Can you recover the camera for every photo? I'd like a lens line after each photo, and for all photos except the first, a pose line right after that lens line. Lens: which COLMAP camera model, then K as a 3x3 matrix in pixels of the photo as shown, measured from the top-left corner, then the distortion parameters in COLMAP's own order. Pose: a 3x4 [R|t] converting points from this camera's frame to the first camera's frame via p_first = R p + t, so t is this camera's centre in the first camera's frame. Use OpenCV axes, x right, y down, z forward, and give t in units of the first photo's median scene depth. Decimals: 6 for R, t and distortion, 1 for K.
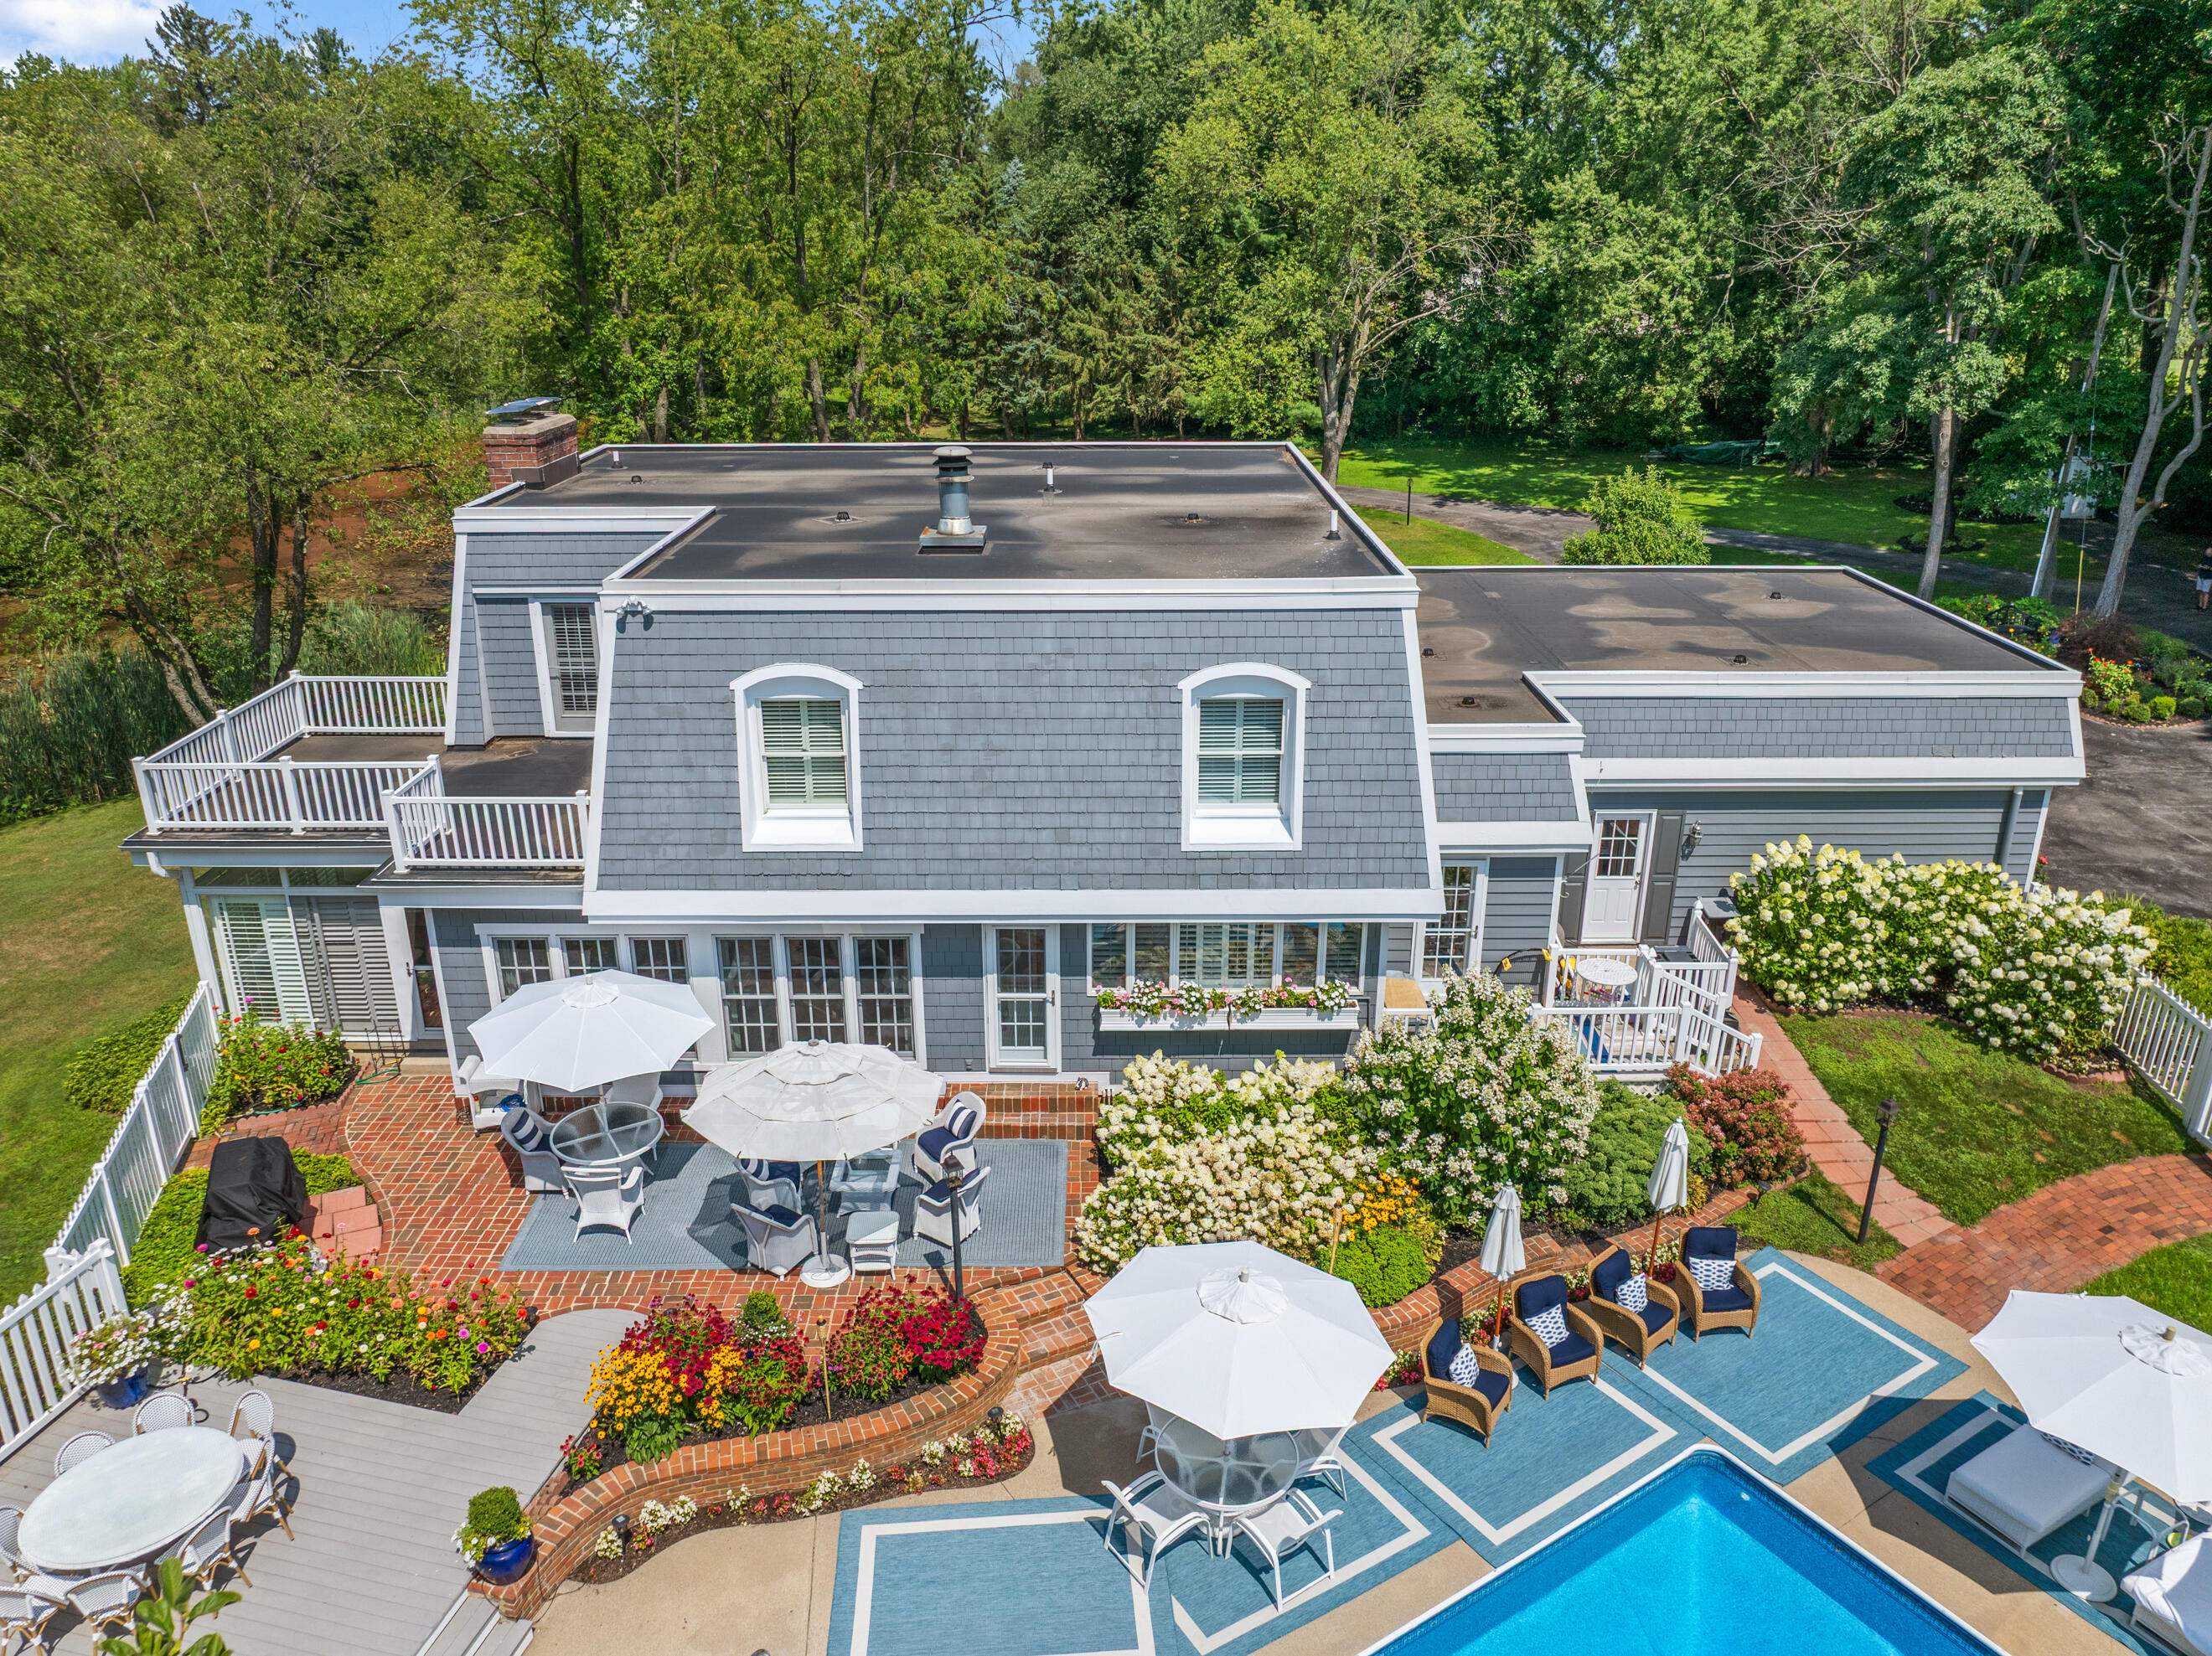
lens RADIAL K [[1544.5, 0, 1105.1], [0, 1544.5, 816.6], [0, 0, 1]] dist [-0.039388, 0.010413]
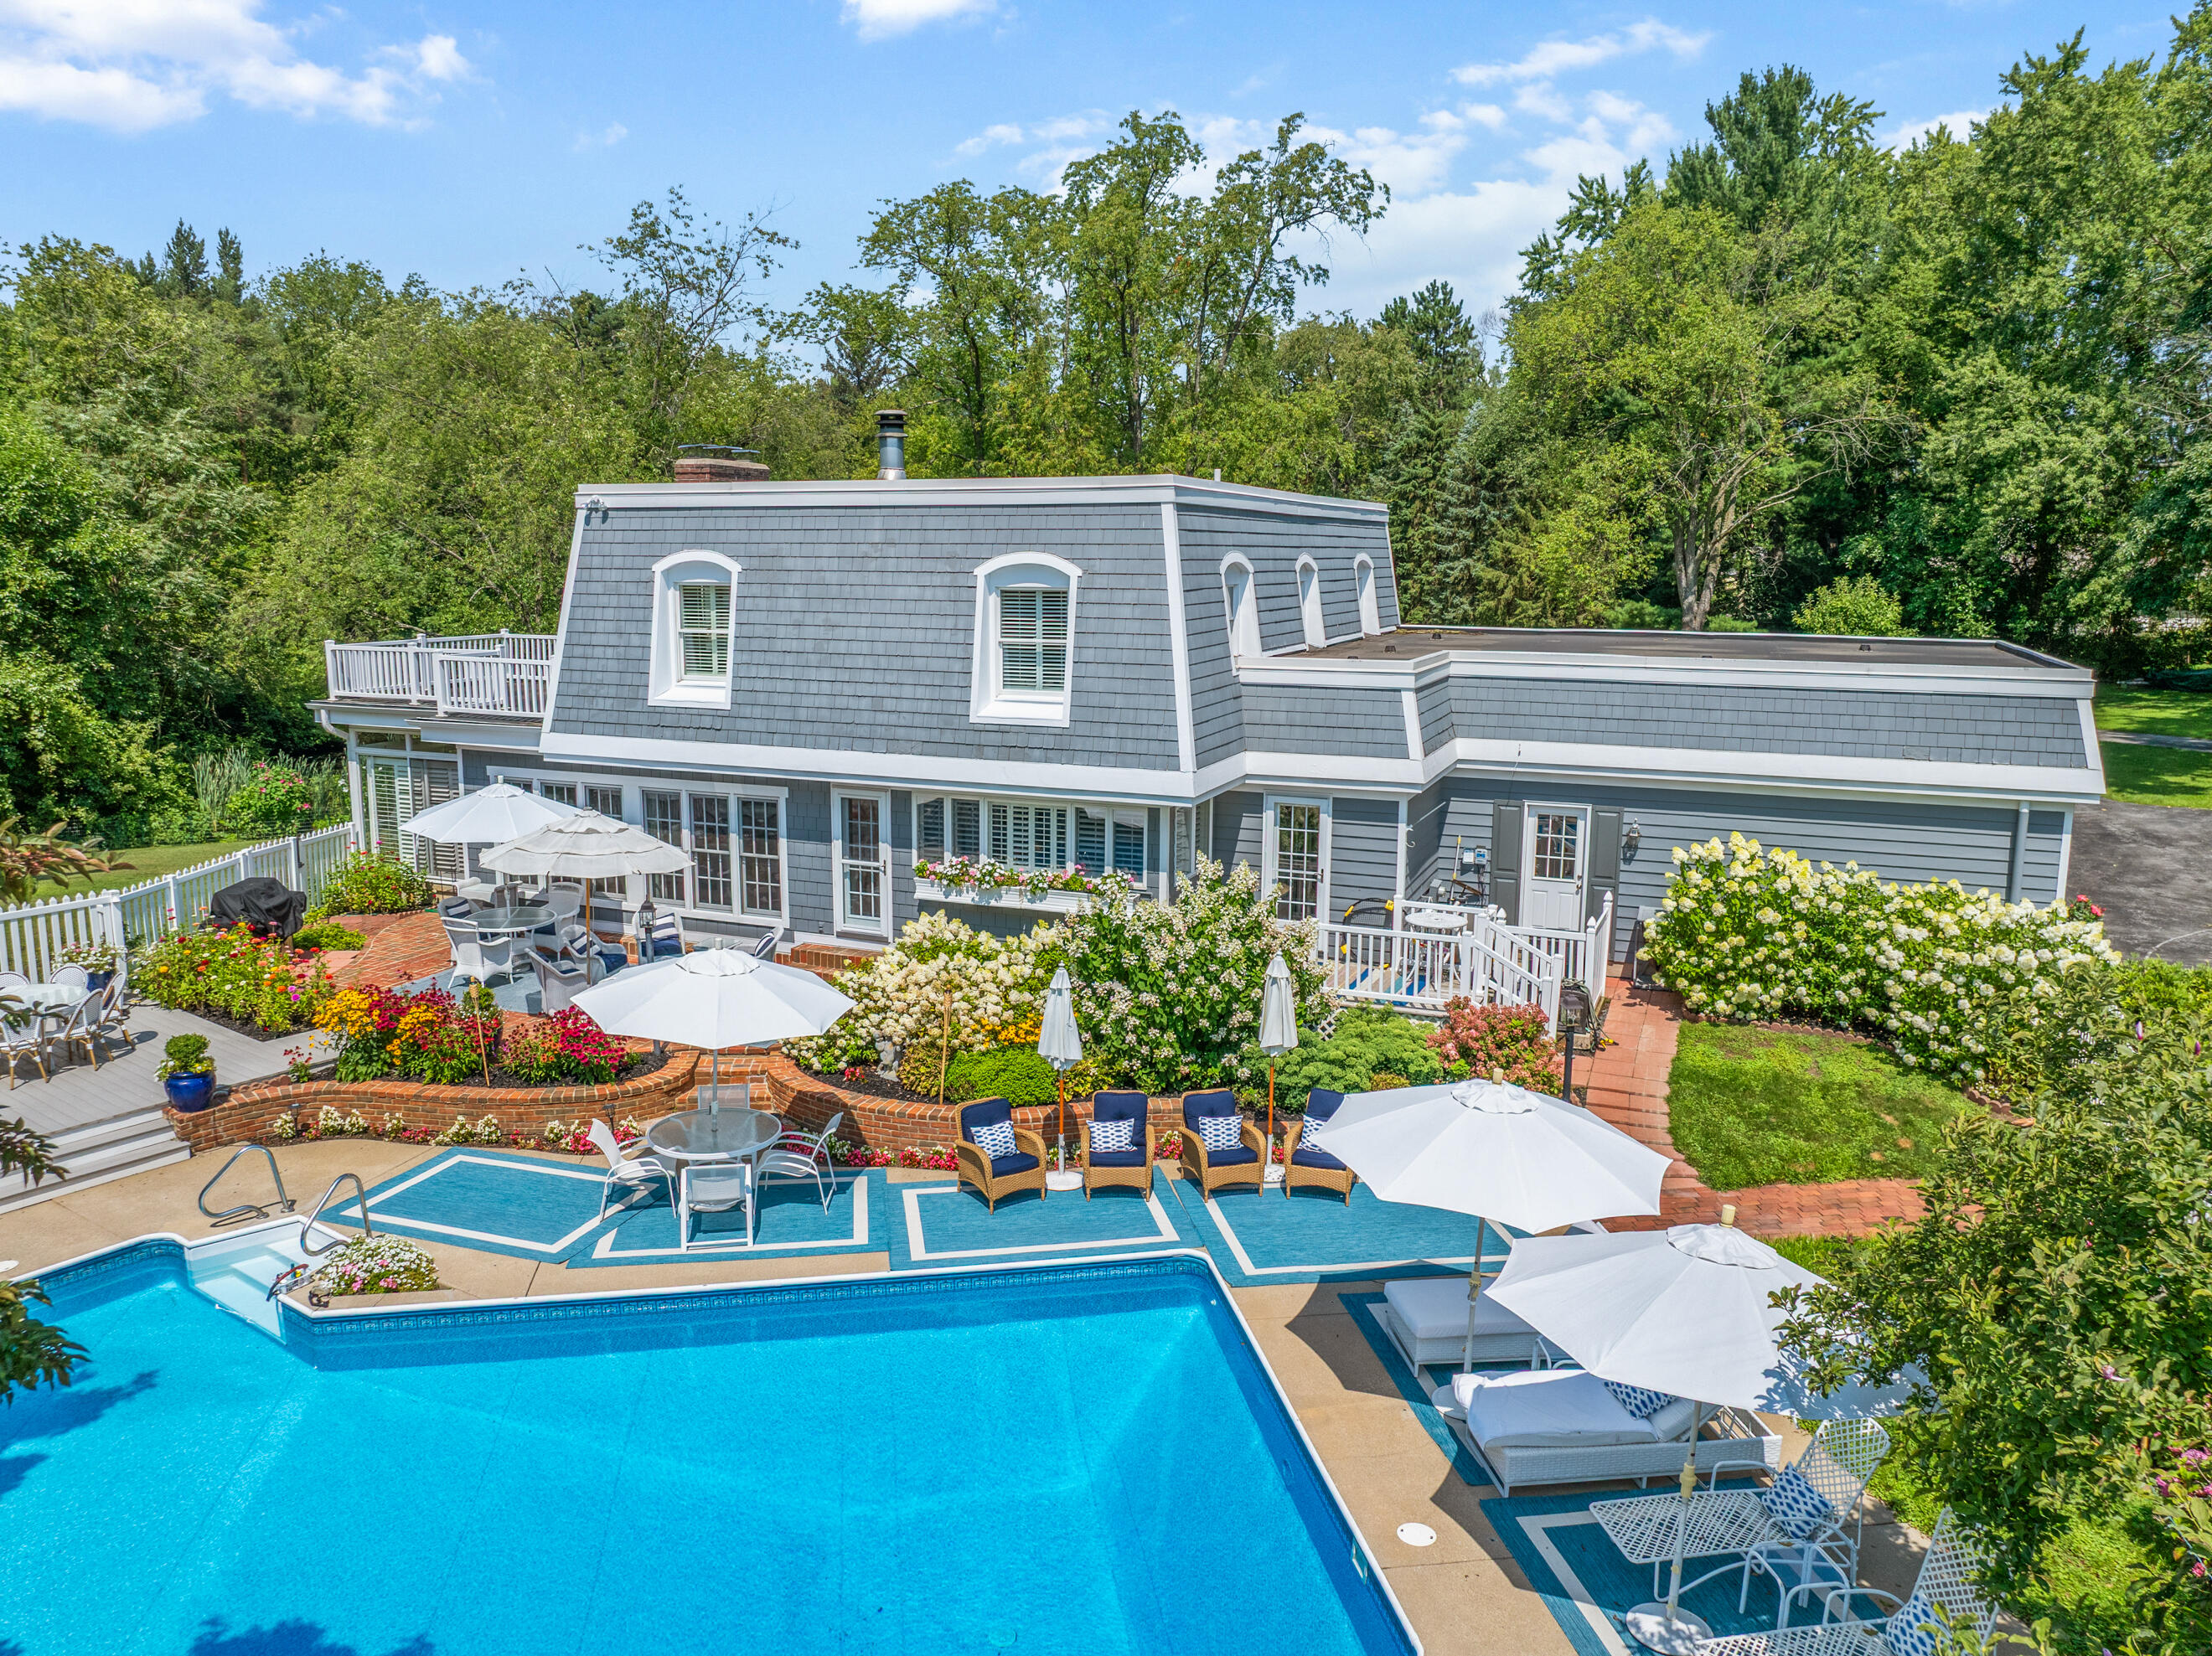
lens RADIAL K [[1544.5, 0, 1107.7], [0, 1544.5, 815.7], [0, 0, 1]] dist [-0.039388, 0.010413]
pose [[0.925168, 0.070901, -0.372877, 0.491667], [-0.140225, 0.976744, -0.162200, 0.222964], [0.352705, 0.202349, 0.913594, 0.030765]]
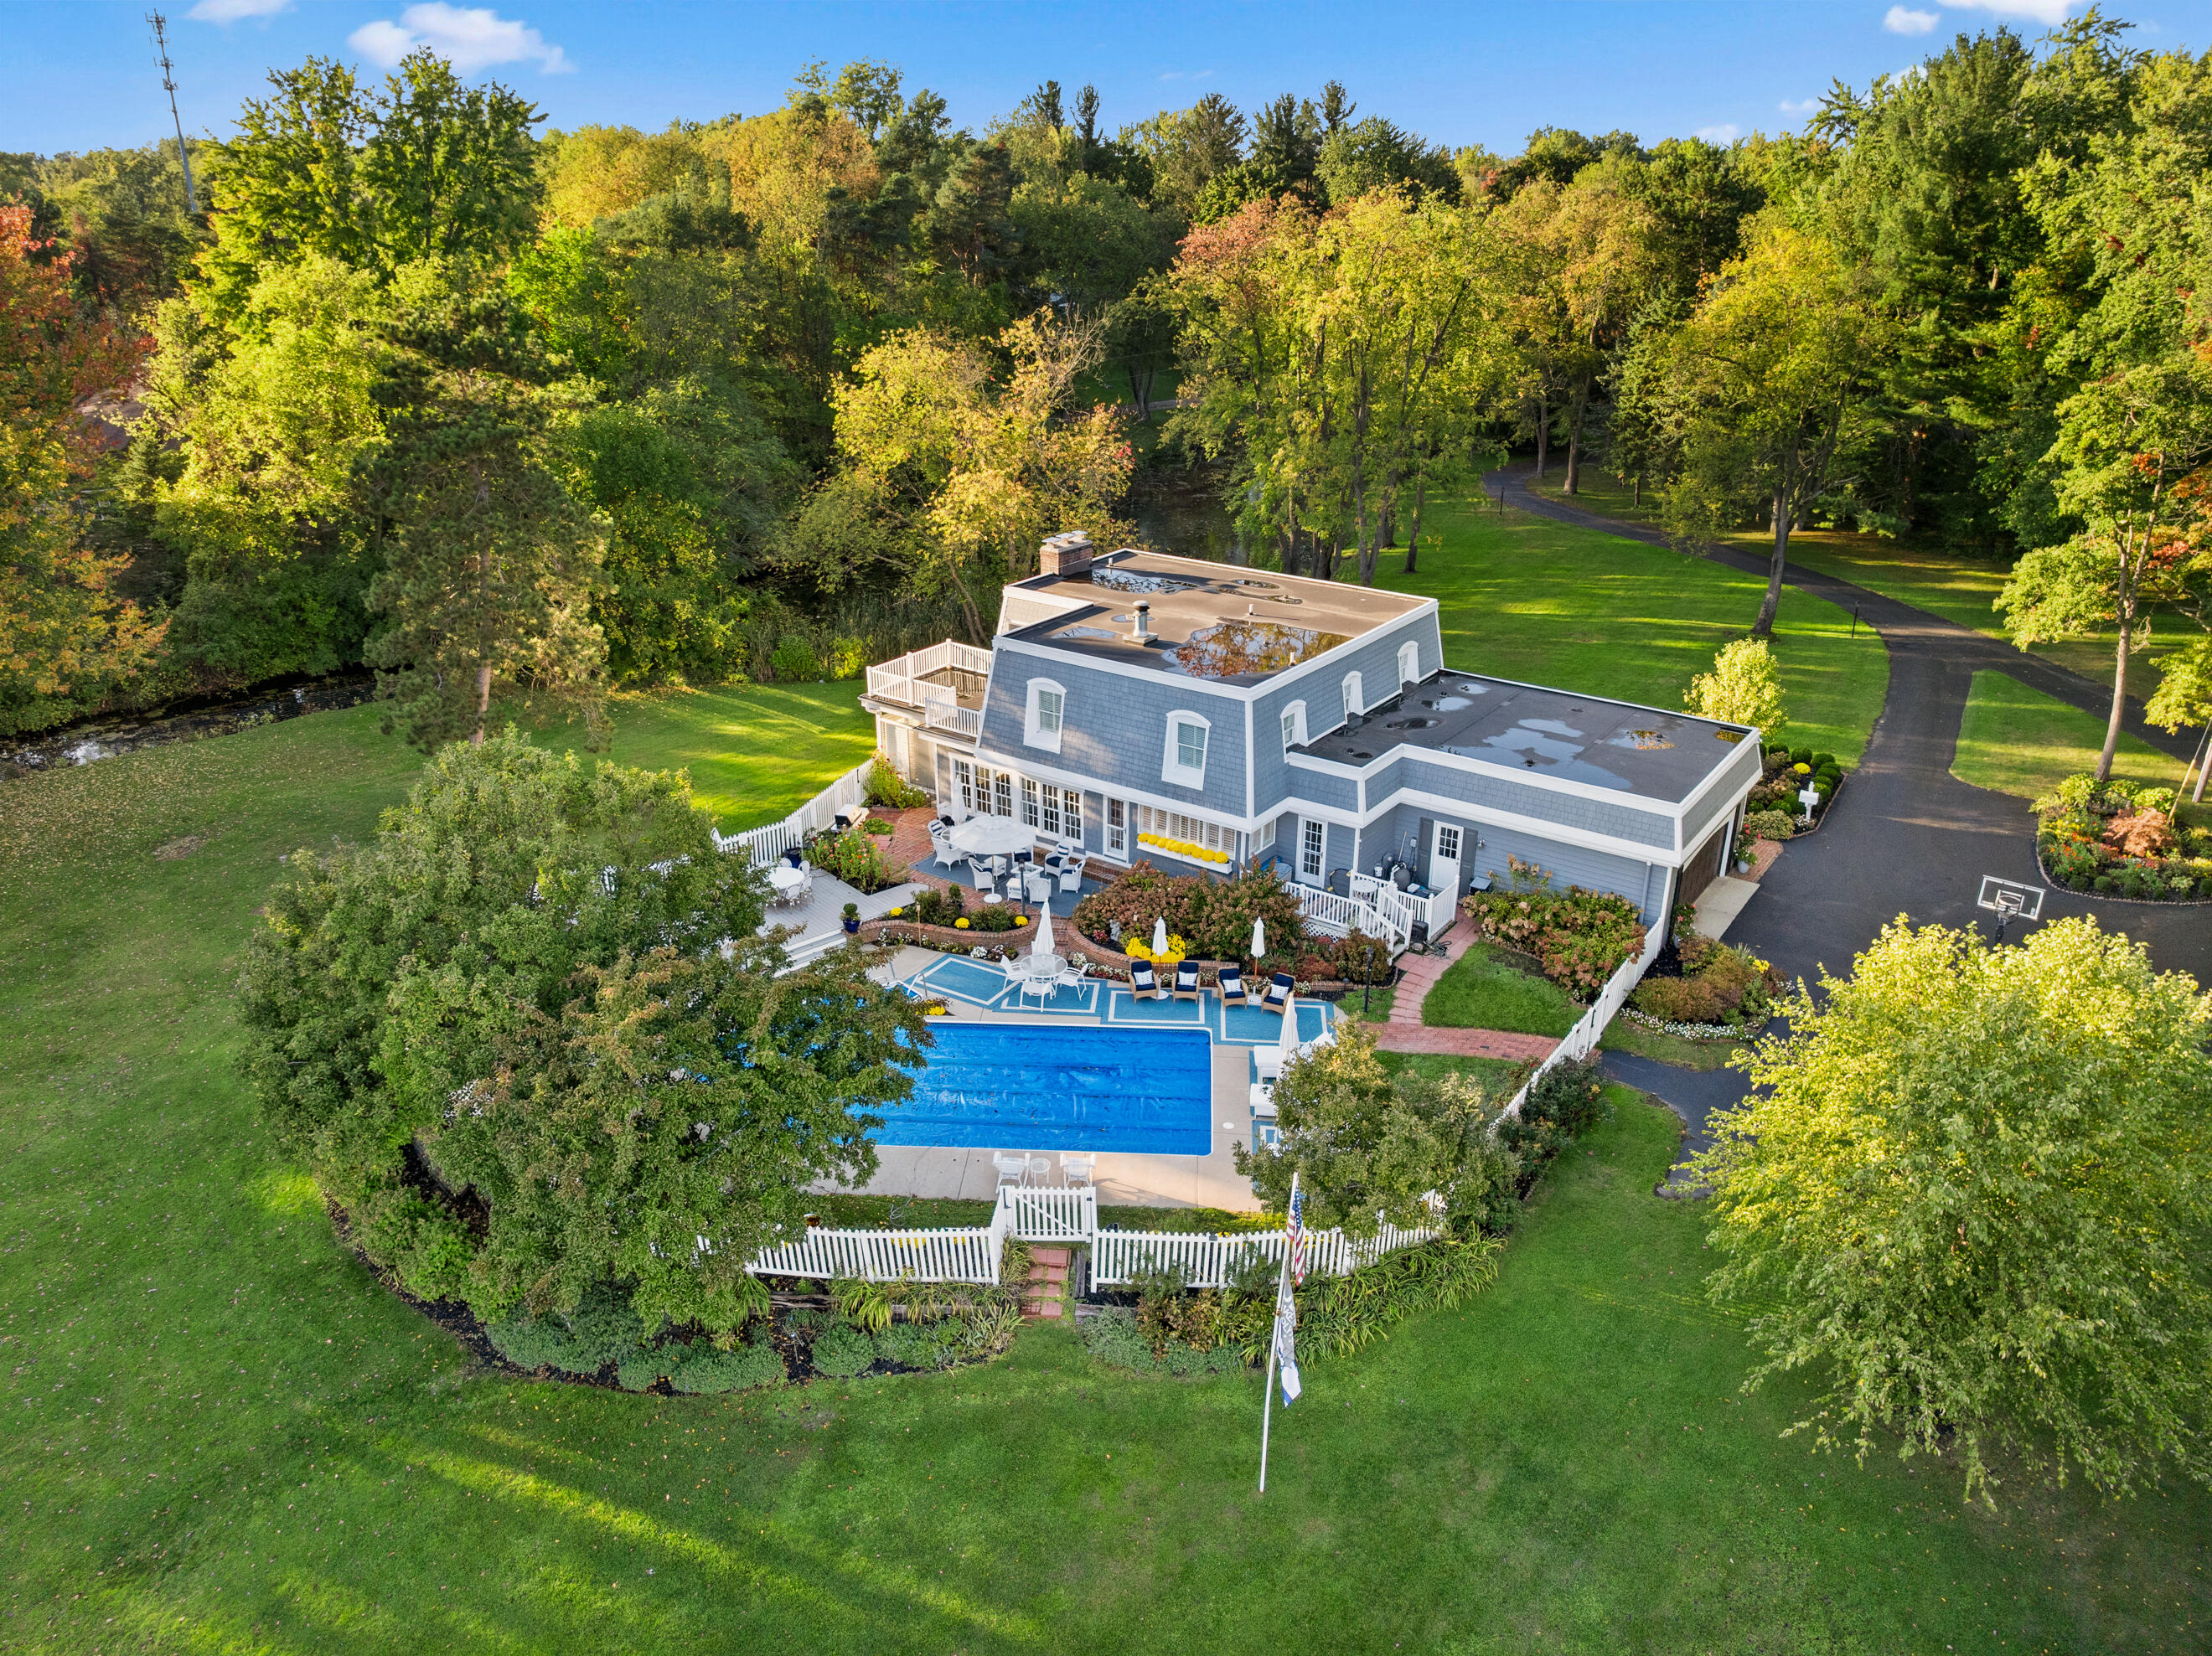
lens RADIAL K [[1544.5, 0, 1112.7], [0, 1544.5, 833.1], [0, 0, 1]] dist [-0.039388, 0.010413]
pose [[0.813750, 0.232012, -0.532899, 1.166277], [-0.206879, 0.972446, 0.107471, -0.127575], [0.543150, 0.022791, 0.839326, -0.986726]]
